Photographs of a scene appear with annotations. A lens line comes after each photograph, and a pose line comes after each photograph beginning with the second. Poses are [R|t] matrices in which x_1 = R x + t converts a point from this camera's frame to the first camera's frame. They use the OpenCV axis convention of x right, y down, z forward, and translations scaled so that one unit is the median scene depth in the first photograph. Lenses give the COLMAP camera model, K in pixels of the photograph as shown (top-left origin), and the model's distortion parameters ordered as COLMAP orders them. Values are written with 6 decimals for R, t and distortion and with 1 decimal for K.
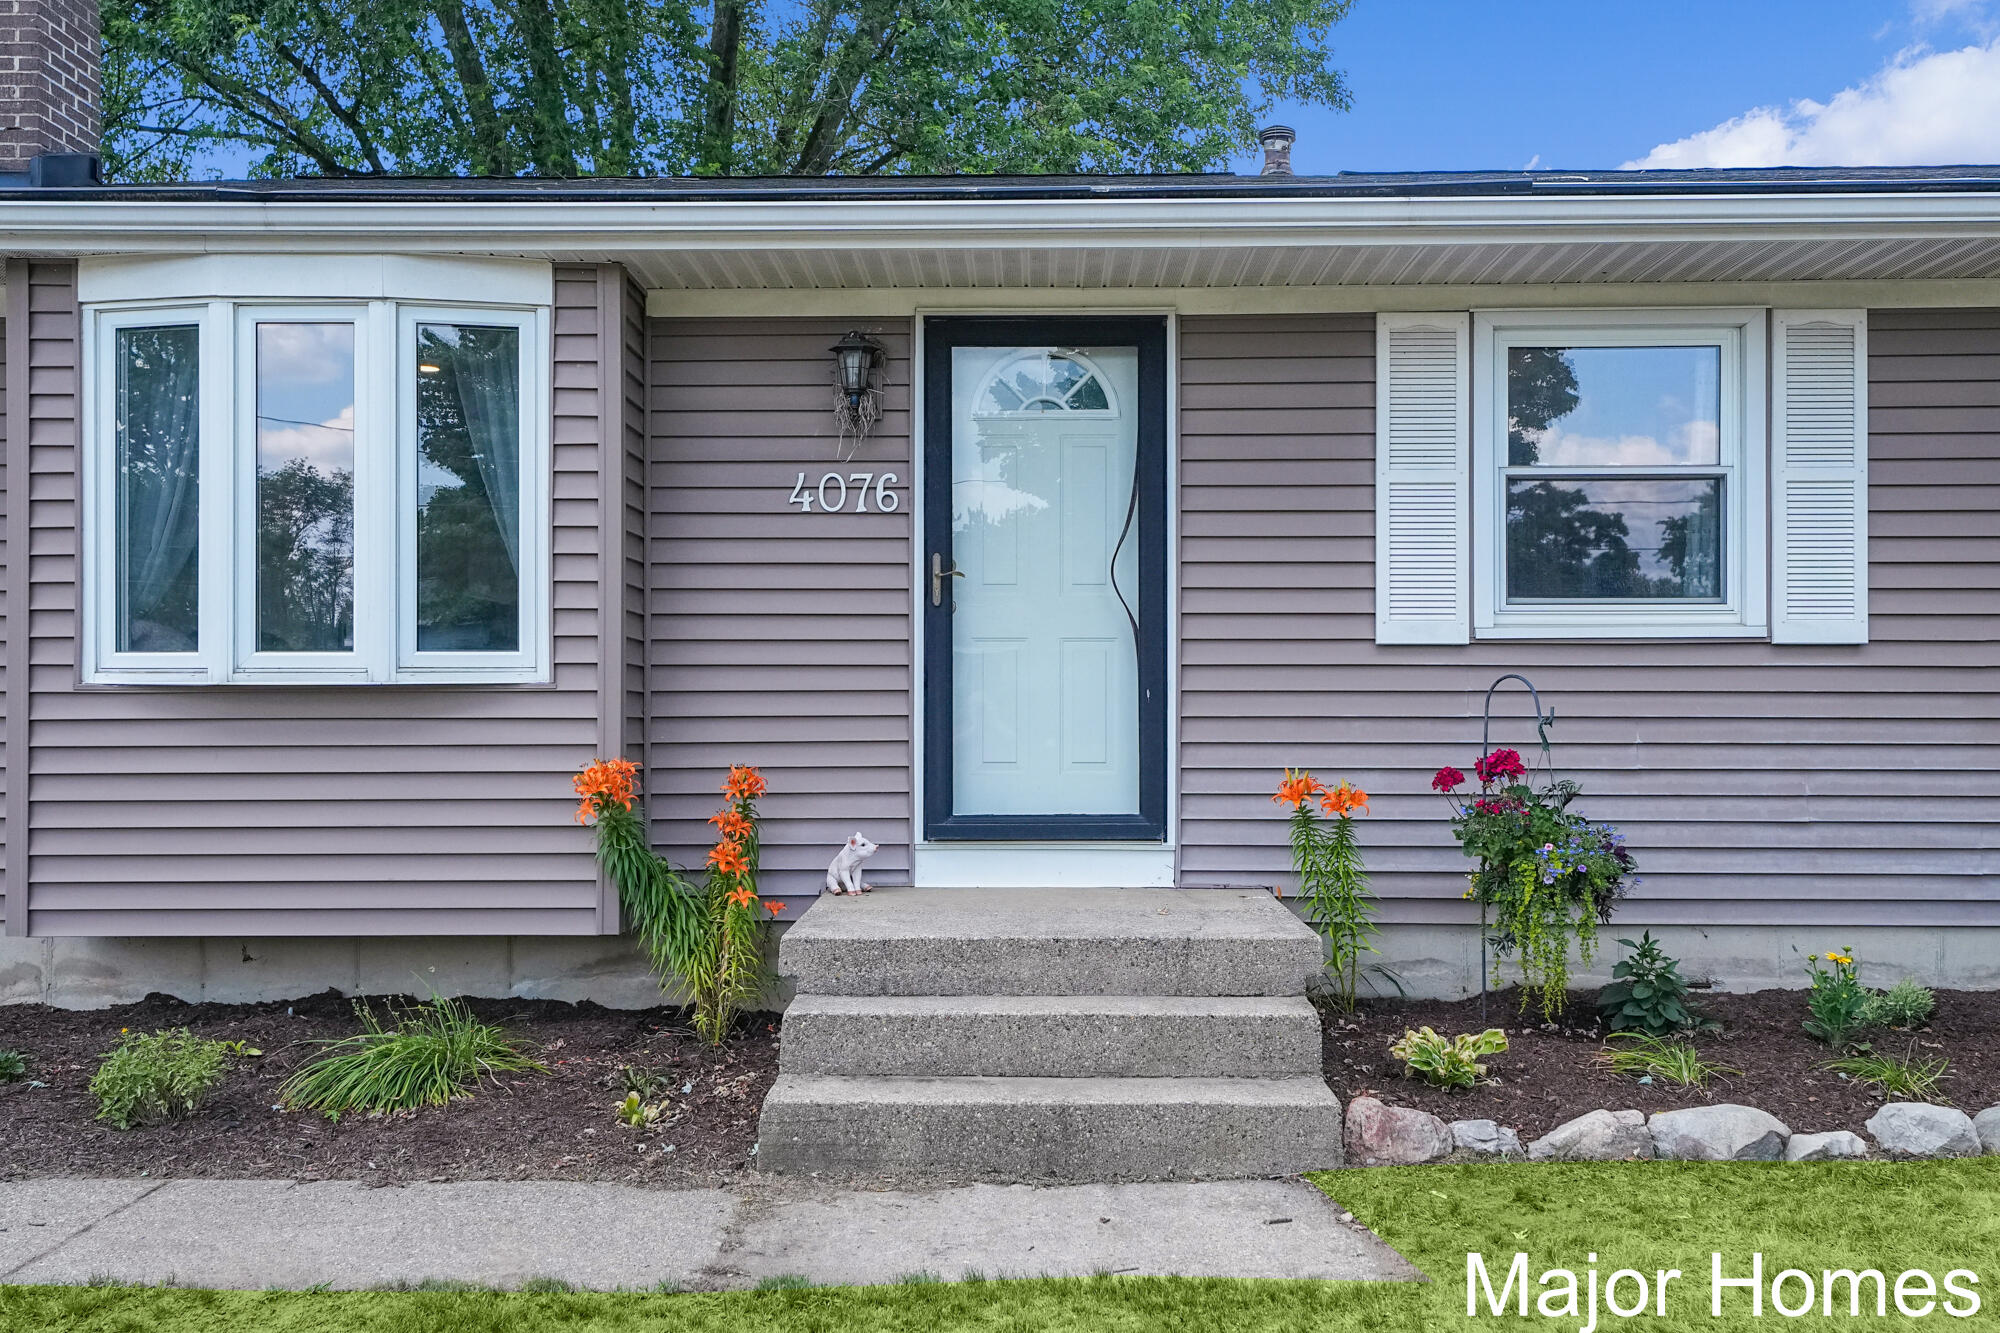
lens RADIAL K [[1612.7, 0, 1006.3], [0, 1612.7, 672.8], [0, 0, 1]] dist [0.006719, -0.000838]
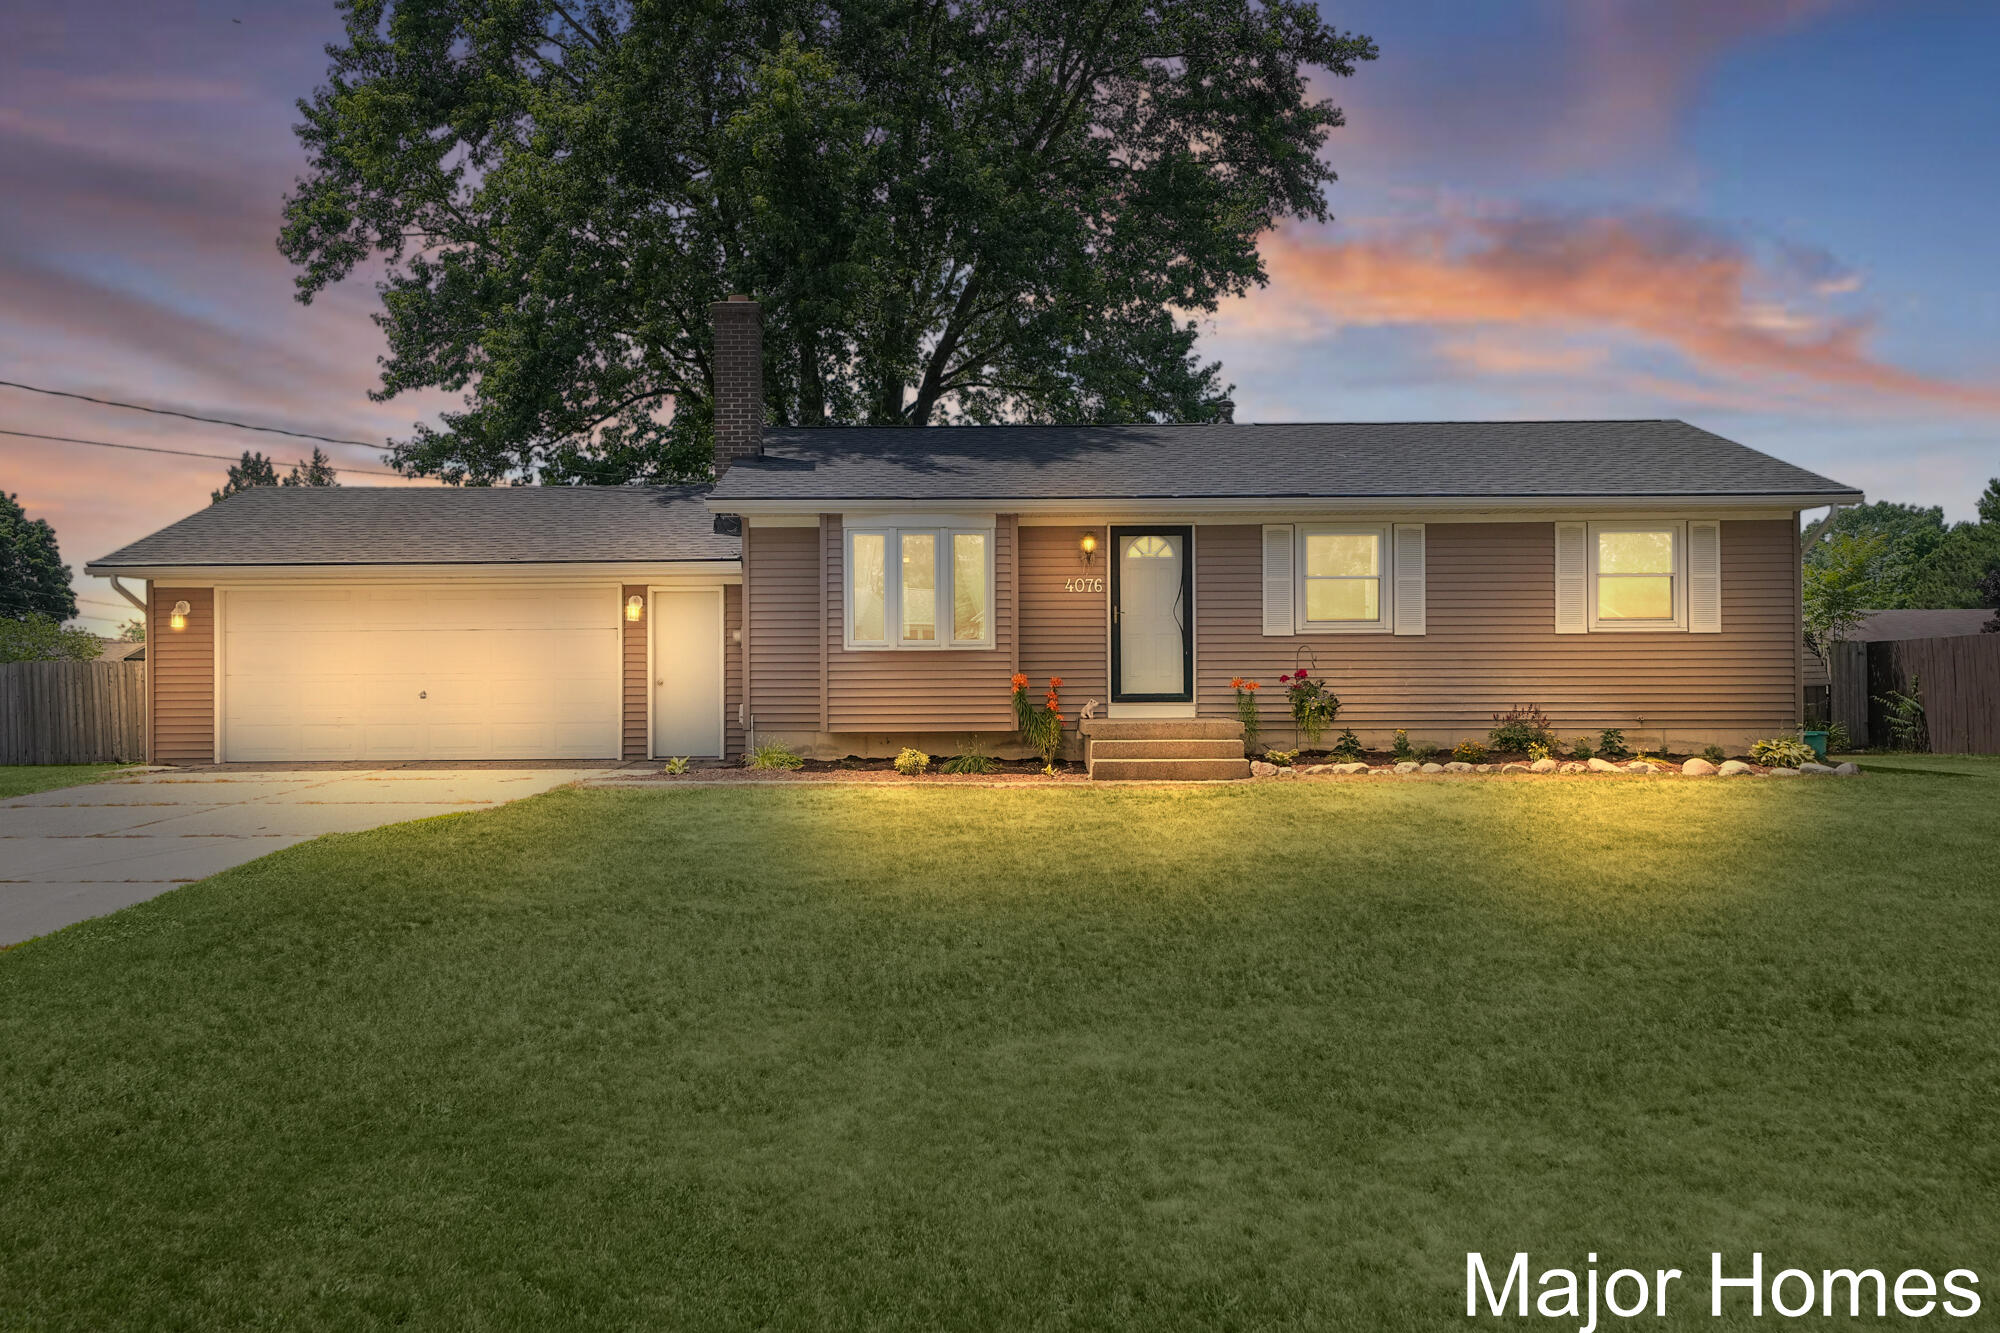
lens RADIAL K [[1363.2, 0, 992.9], [0, 1363.2, 658.5], [0, 0, 1]] dist [0.002838, 0.000147]
pose [[0.999990, -0.003121, 0.003304, -0.284902], [0.003097, 0.999968, 0.007411, 0.003441], [-0.003327, -0.007401, 0.999967, -1.553278]]
